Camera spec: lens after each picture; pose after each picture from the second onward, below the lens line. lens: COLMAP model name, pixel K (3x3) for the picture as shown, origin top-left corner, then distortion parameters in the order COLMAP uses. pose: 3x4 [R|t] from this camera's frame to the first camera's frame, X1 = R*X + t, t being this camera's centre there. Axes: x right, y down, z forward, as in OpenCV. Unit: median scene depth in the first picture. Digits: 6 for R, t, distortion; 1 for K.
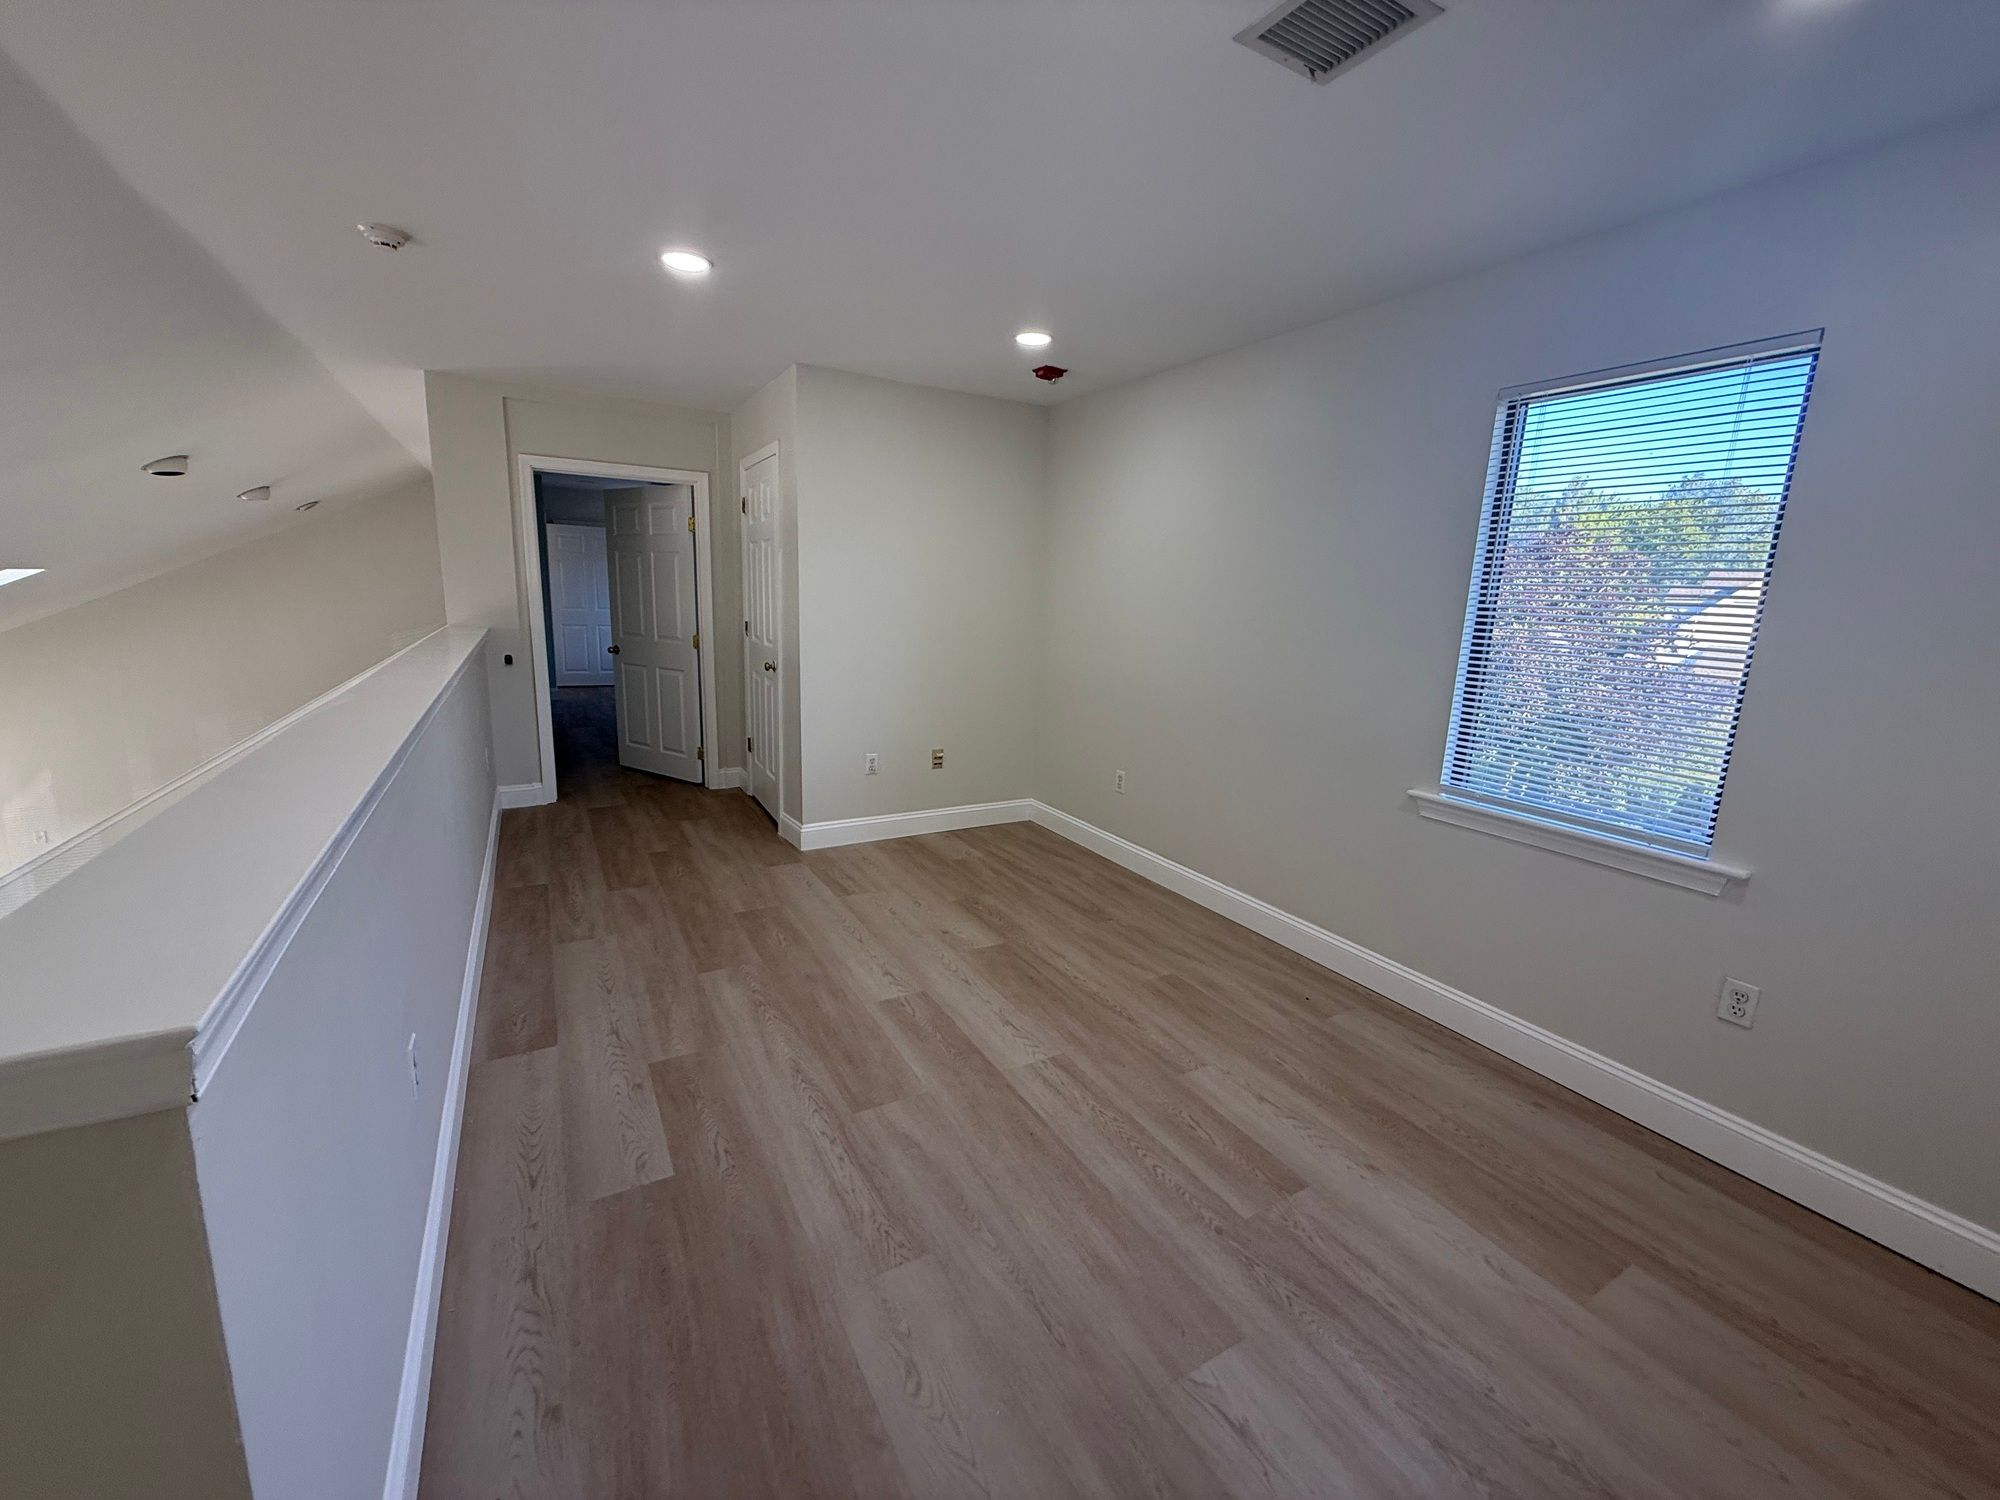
lens RADIAL K [[801.1, 0, 998.4], [0, 801.1, 749.4], [0, 0, 1]] dist [0.000729, 0.000094]
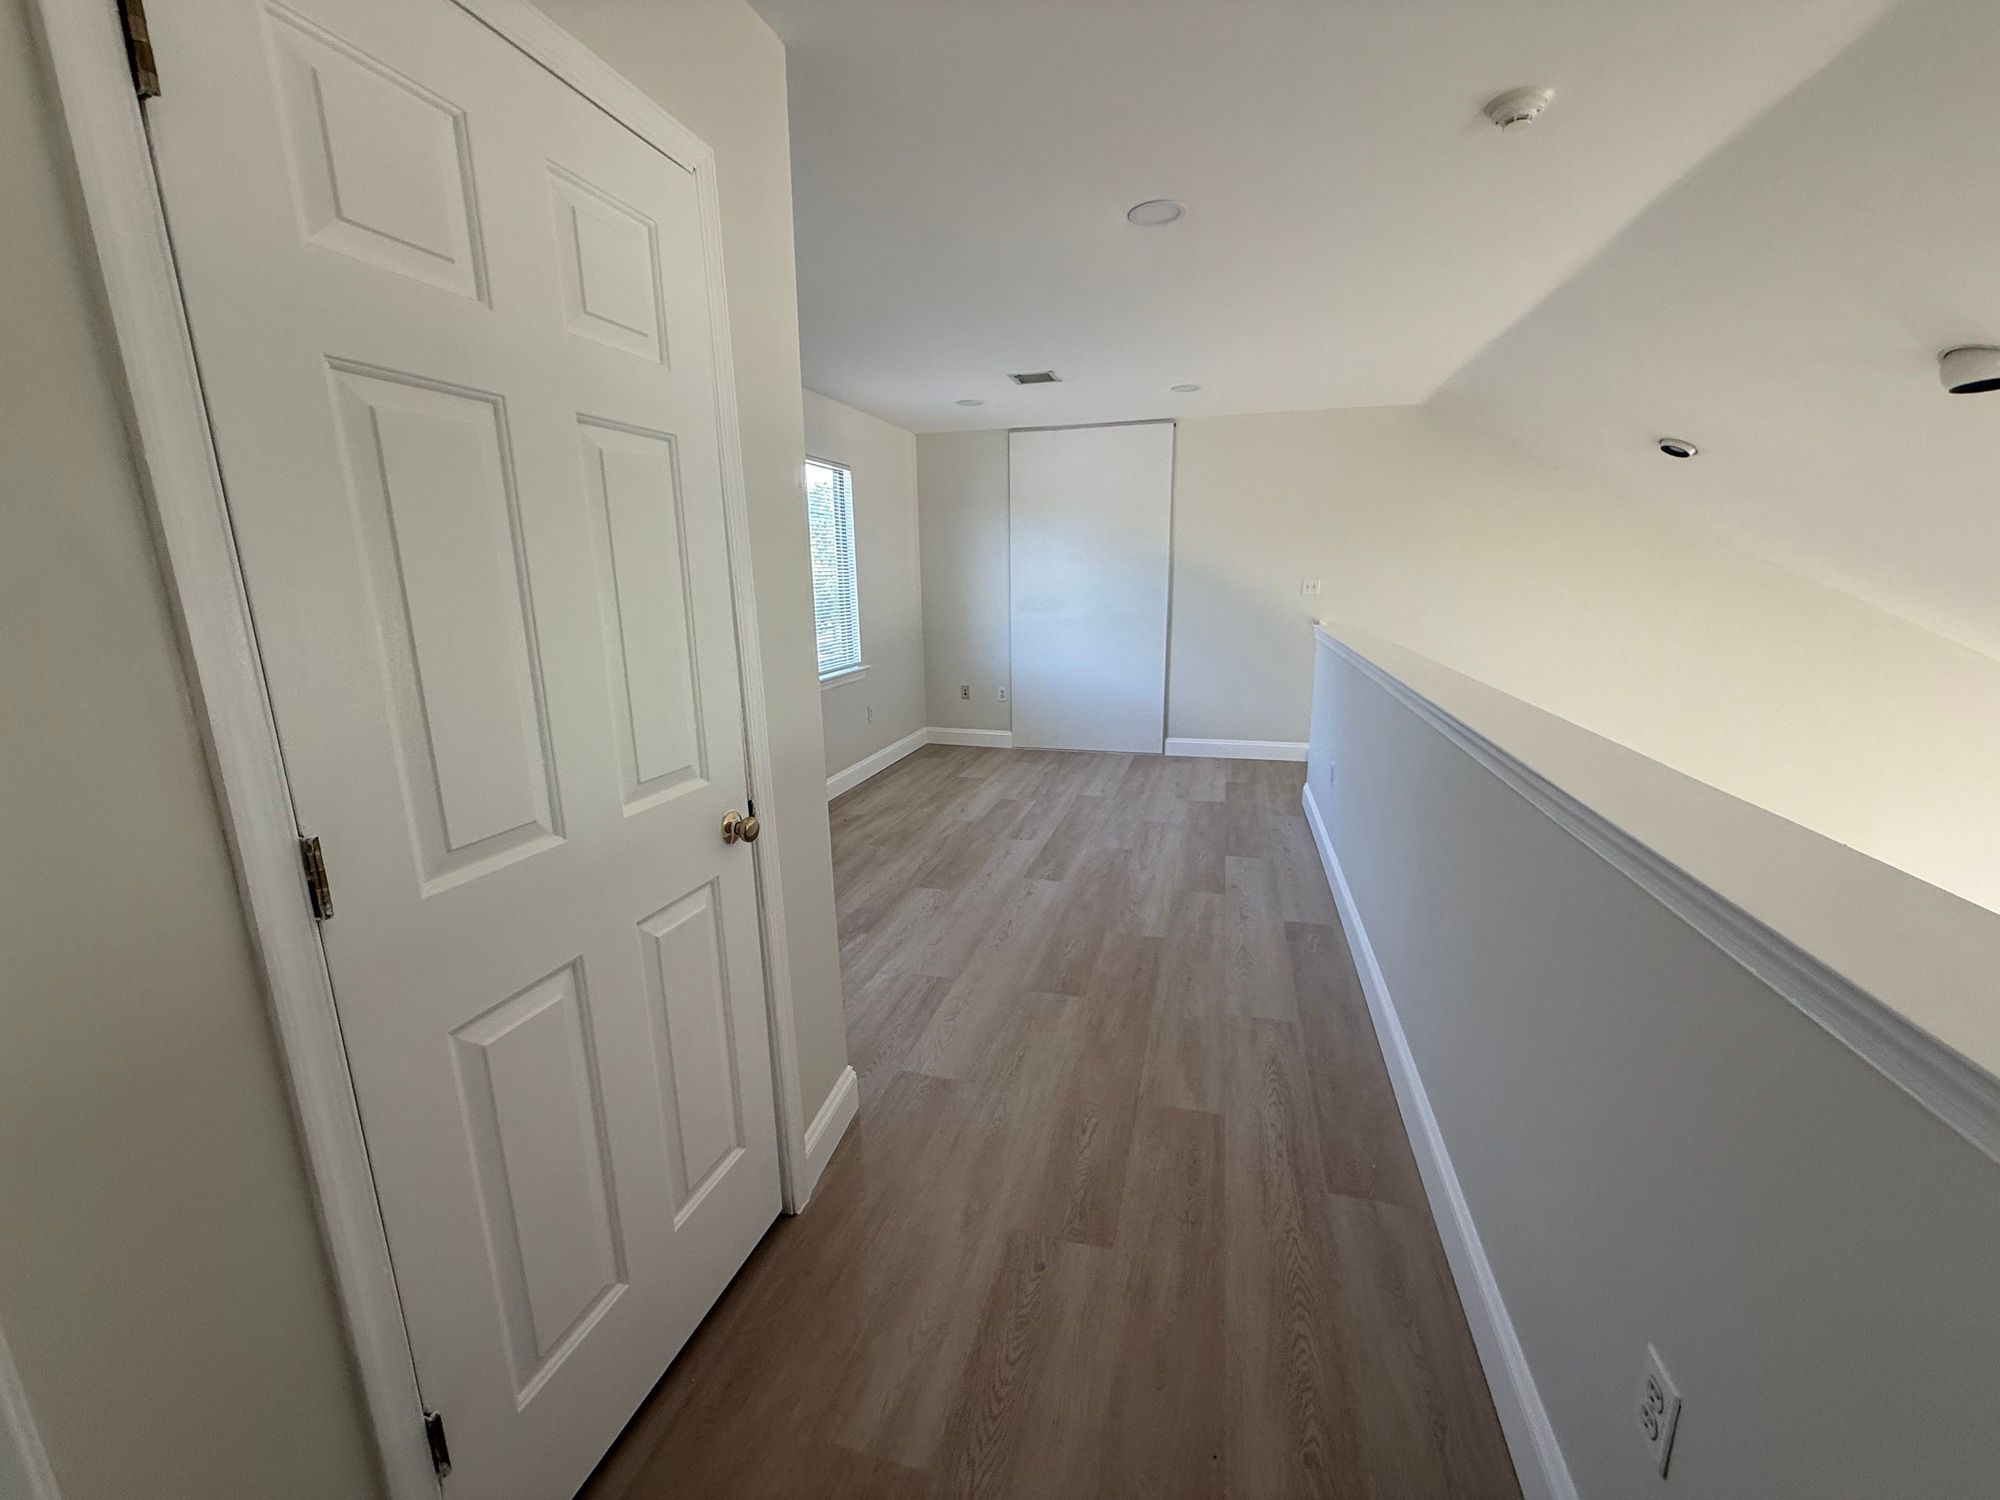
lens RADIAL K [[801.1, 0, 1001.2], [0, 801.1, 749.3], [0, 0, 1]] dist [0.000729, 0.000094]
pose [[-0.706711, -0.180455, 0.684102, -0.903569], [0.127562, 0.918580, 0.374084, -0.379140], [-0.695908, 0.351635, -0.626152, 1.727965]]
